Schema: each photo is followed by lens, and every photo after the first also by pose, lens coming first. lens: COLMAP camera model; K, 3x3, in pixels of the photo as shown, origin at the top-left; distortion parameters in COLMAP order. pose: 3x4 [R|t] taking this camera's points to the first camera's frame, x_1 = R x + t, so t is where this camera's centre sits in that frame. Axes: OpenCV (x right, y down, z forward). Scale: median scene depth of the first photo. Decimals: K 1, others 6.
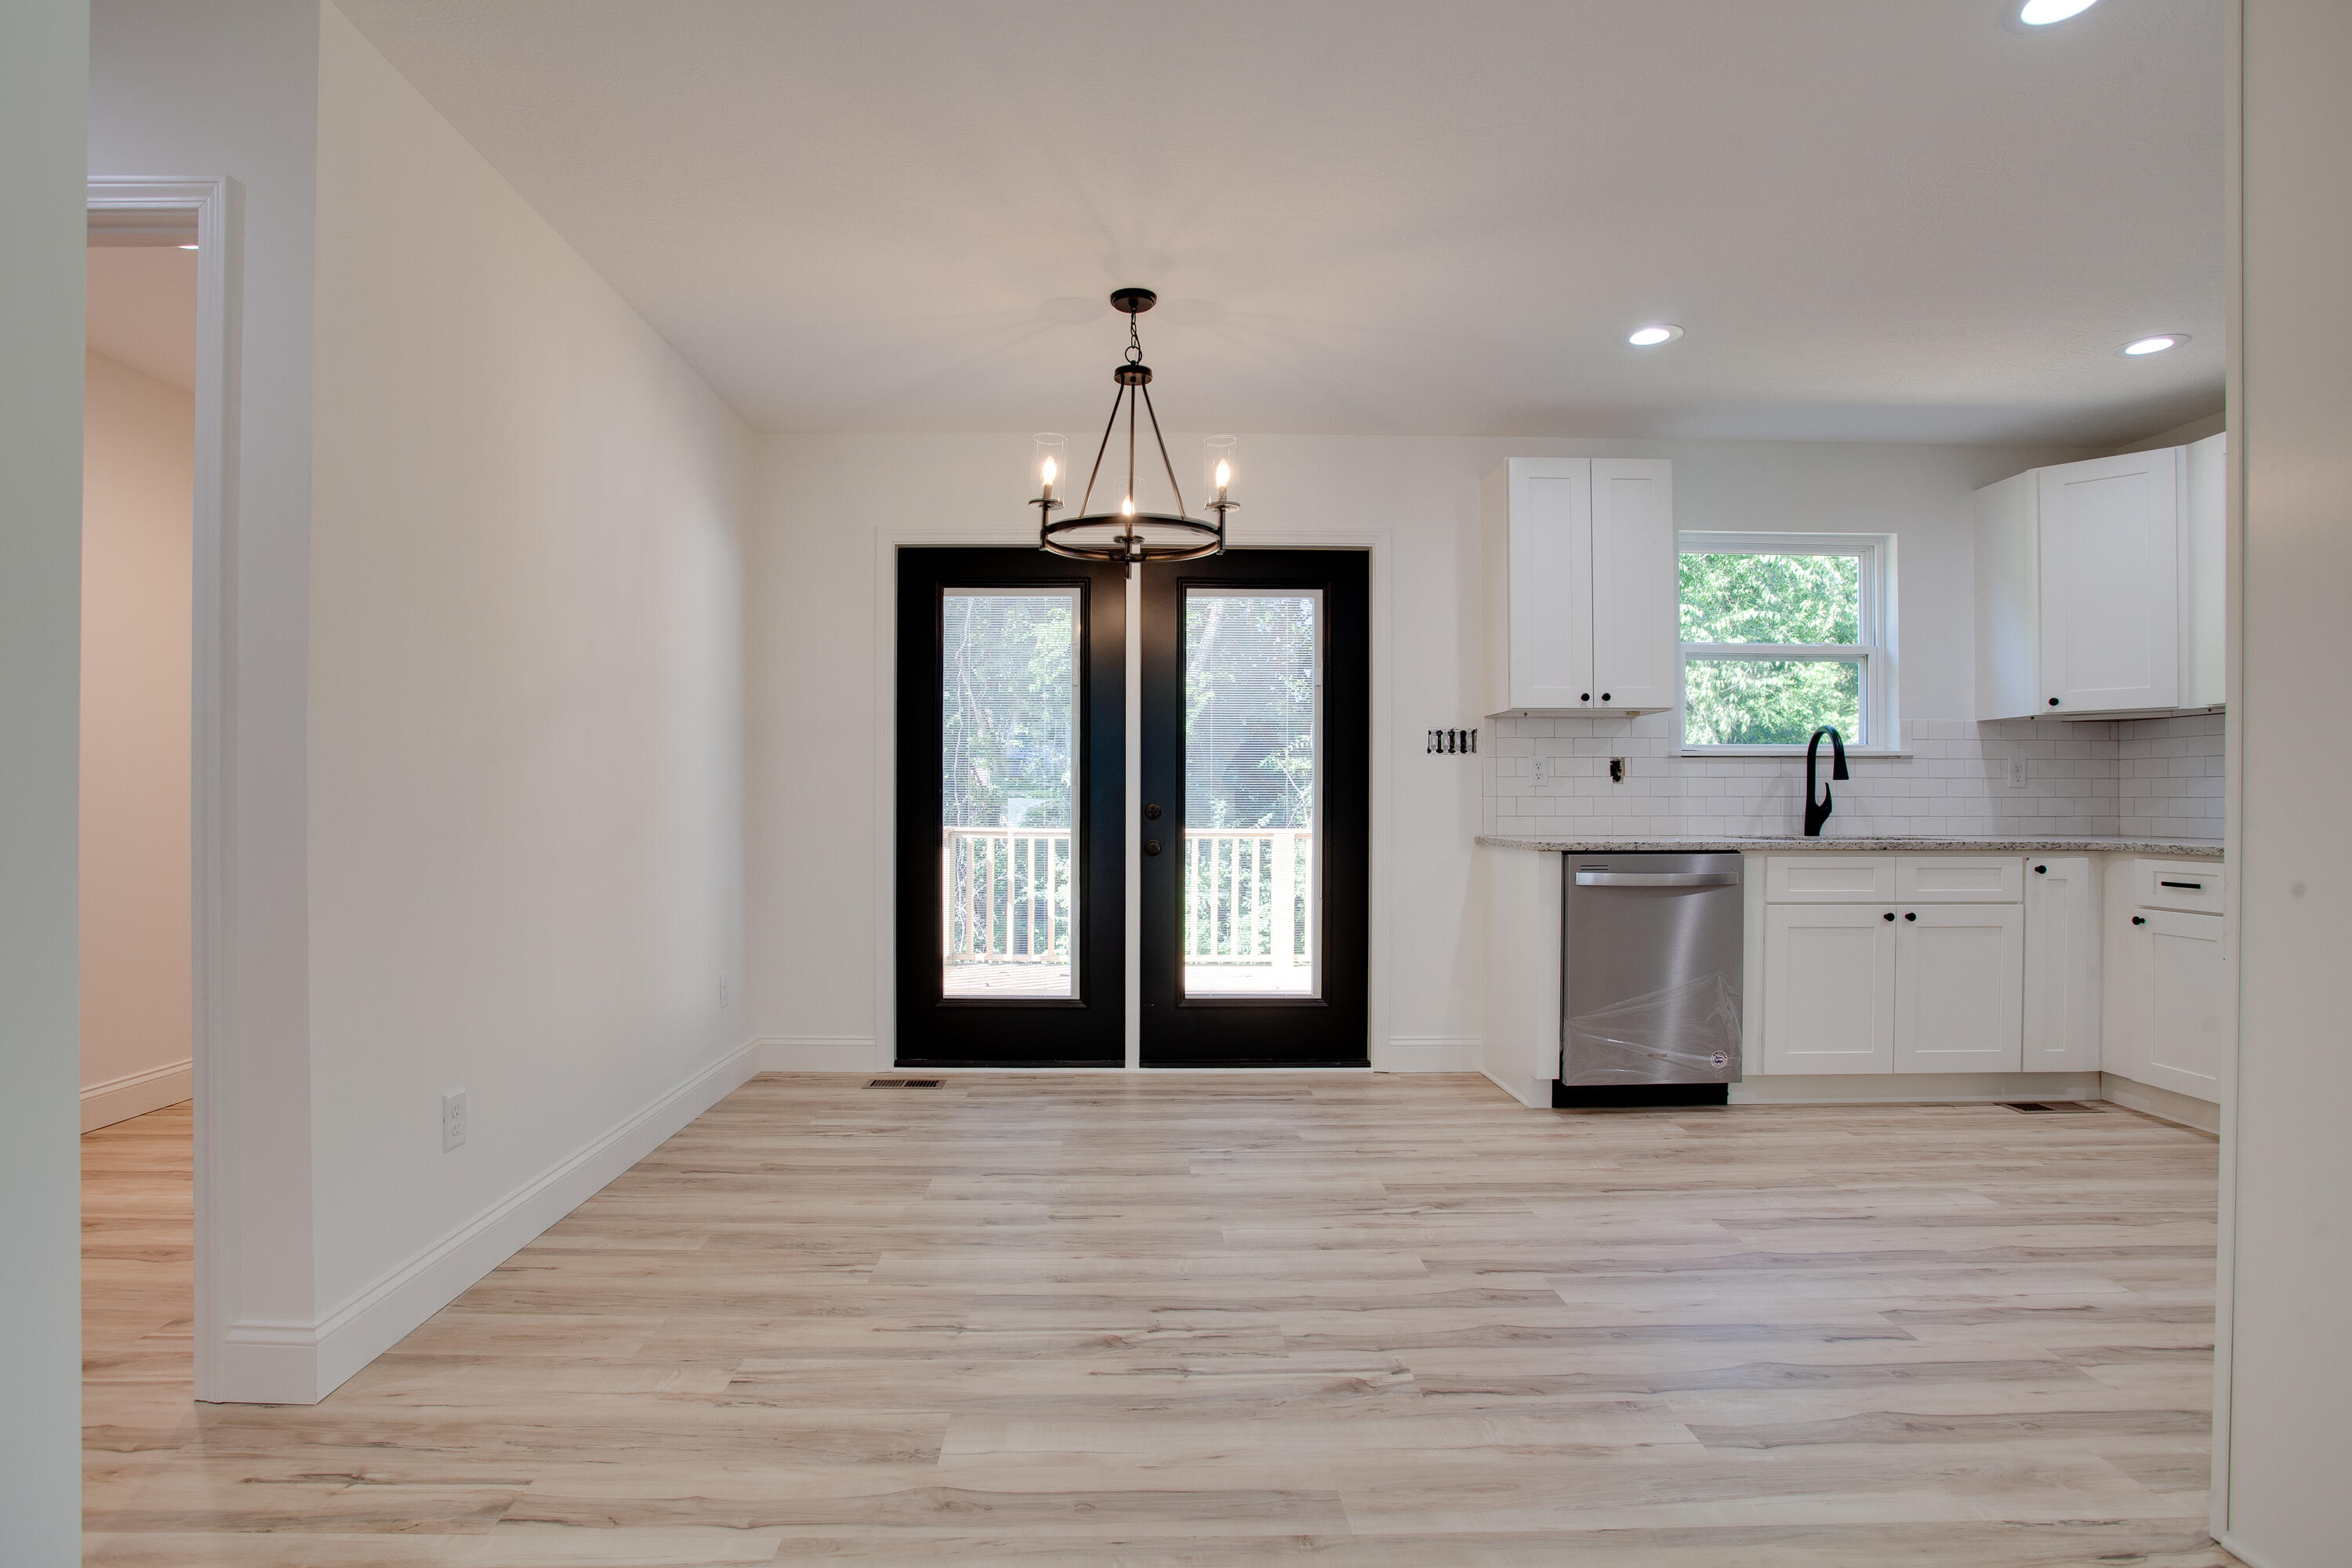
lens RADIAL K [[1095.7, 0, 1174.5], [0, 1095.7, 816.8], [0, 0, 1]] dist [-0.027123, 0.000598]
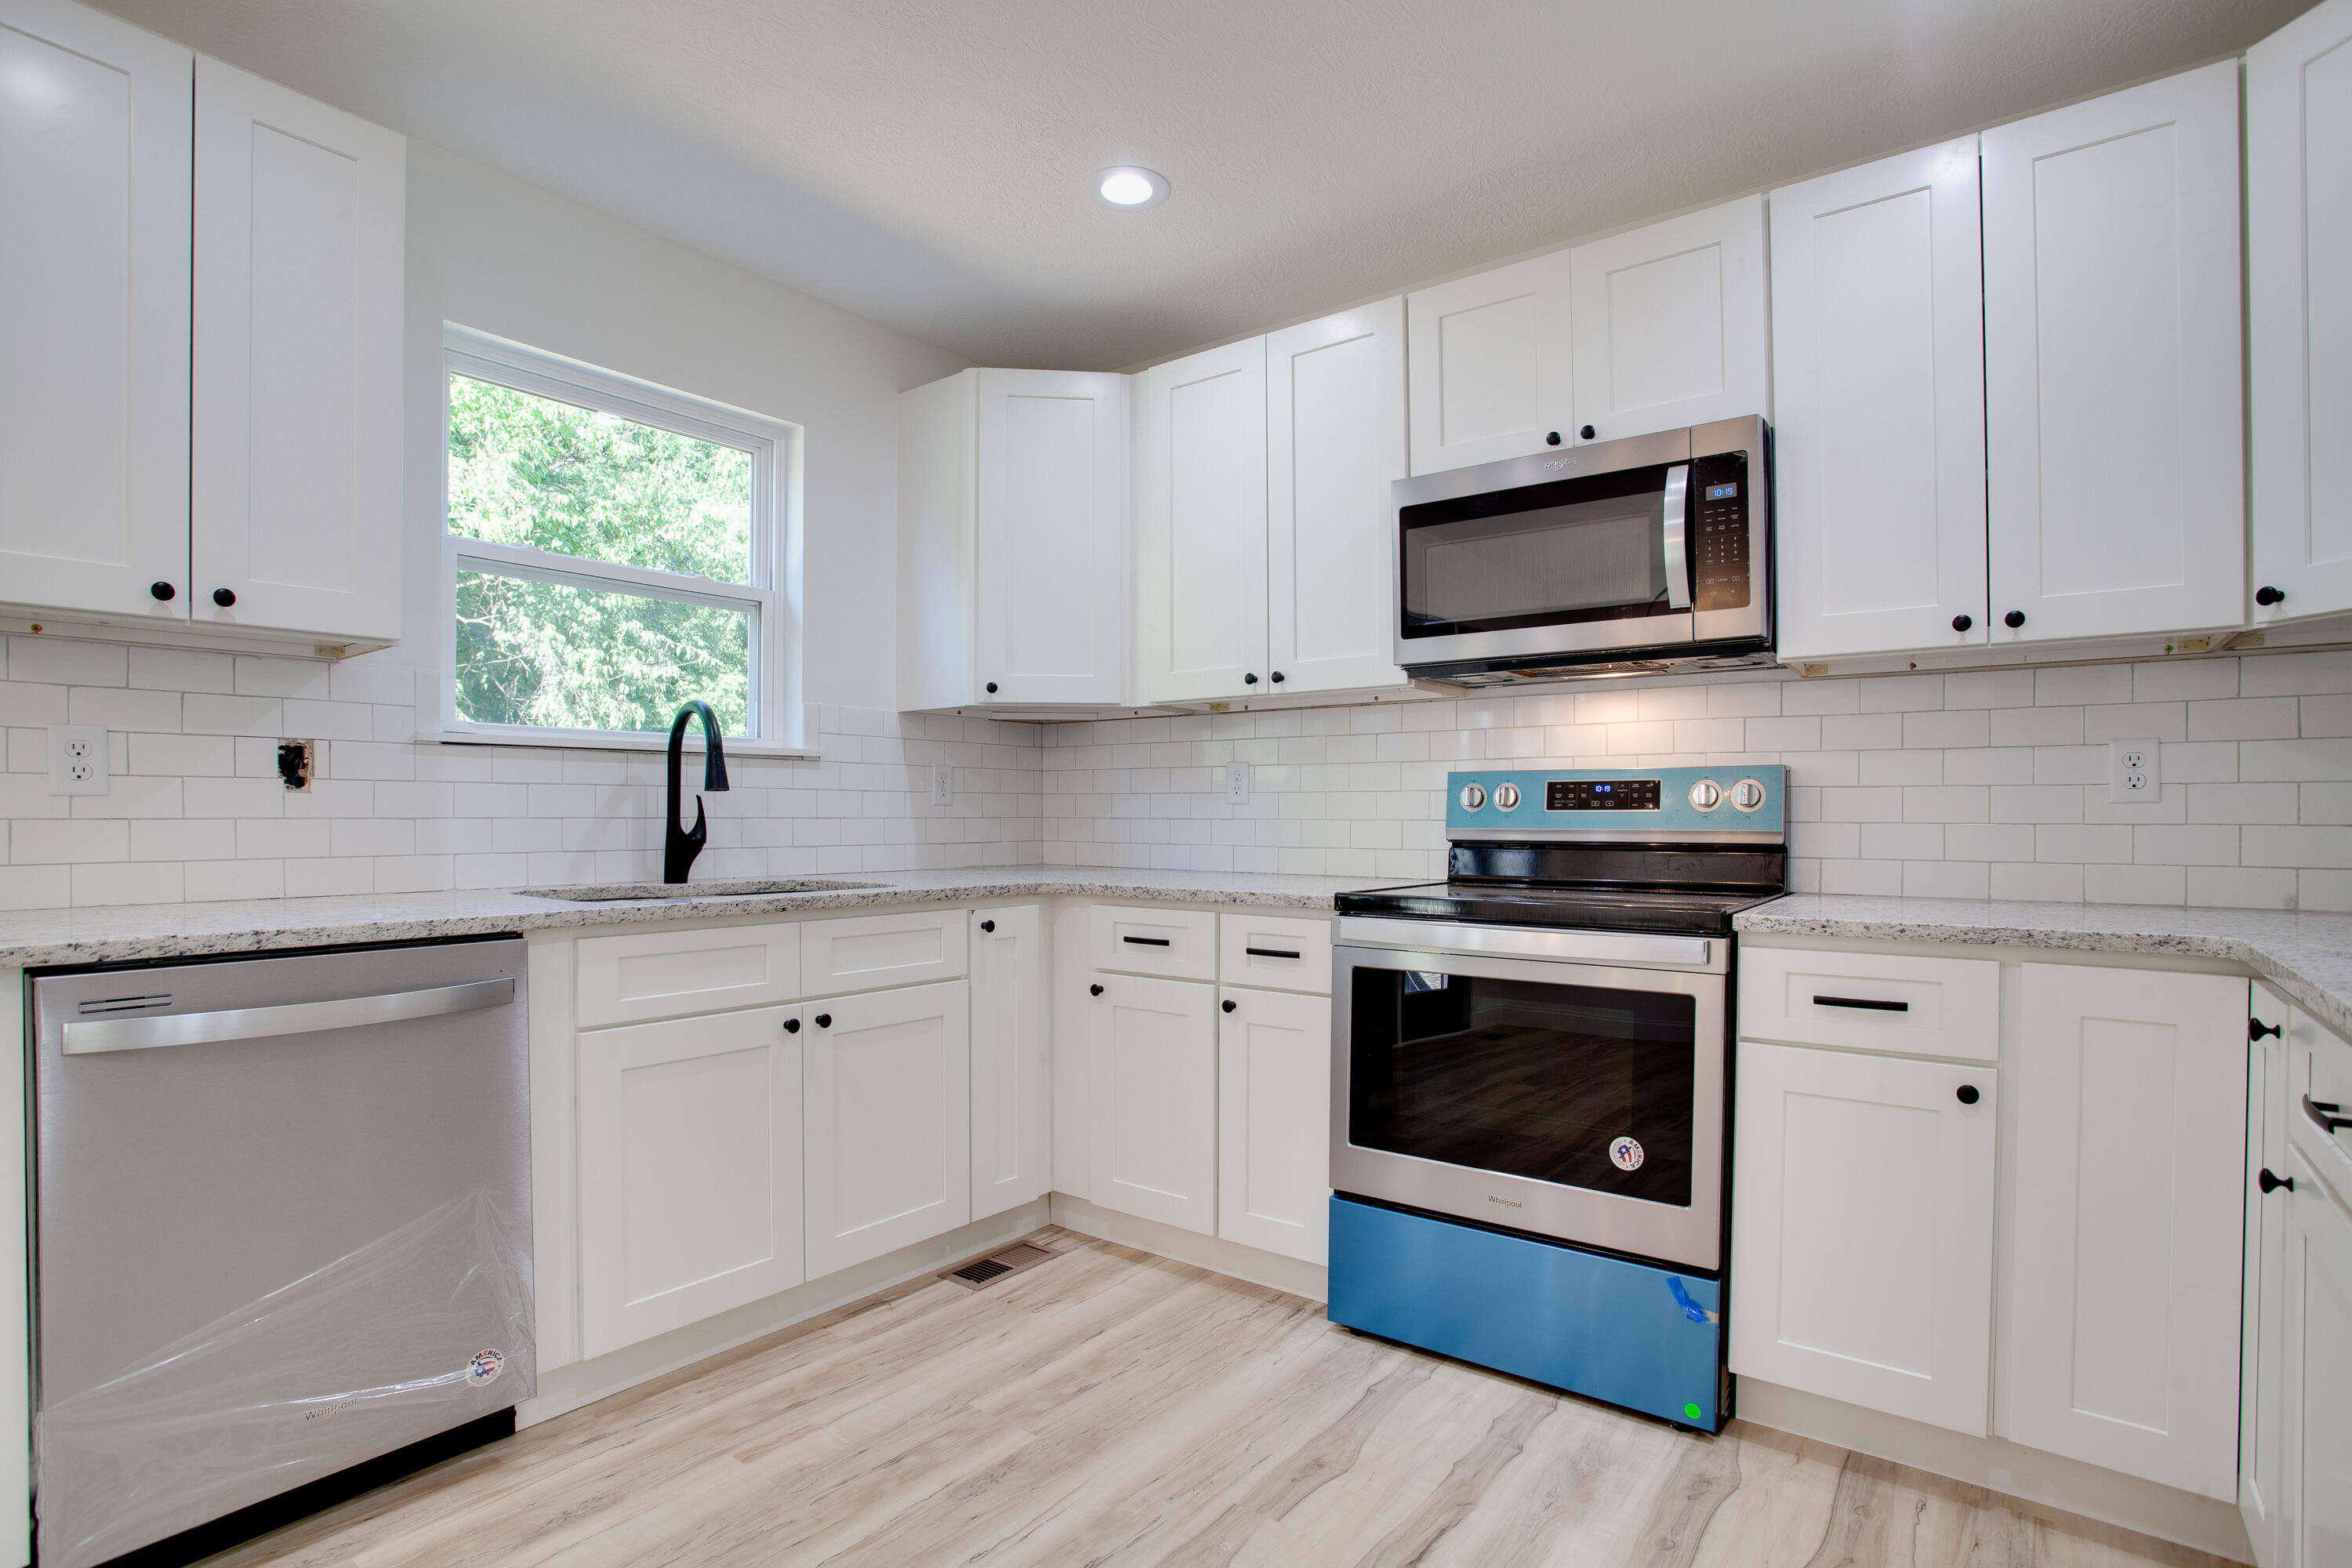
lens RADIAL K [[1167.6, 0, 1182.8], [0, 1167.6, 811.9], [0, 0, 1]] dist [-0.066623, 0.053922]
pose [[0.613726, 0.001069, 0.789518, 0.265617], [0.007919, 0.999940, -0.007510, -0.015622], [-0.789479, 0.010862, 0.613681, 0.401874]]
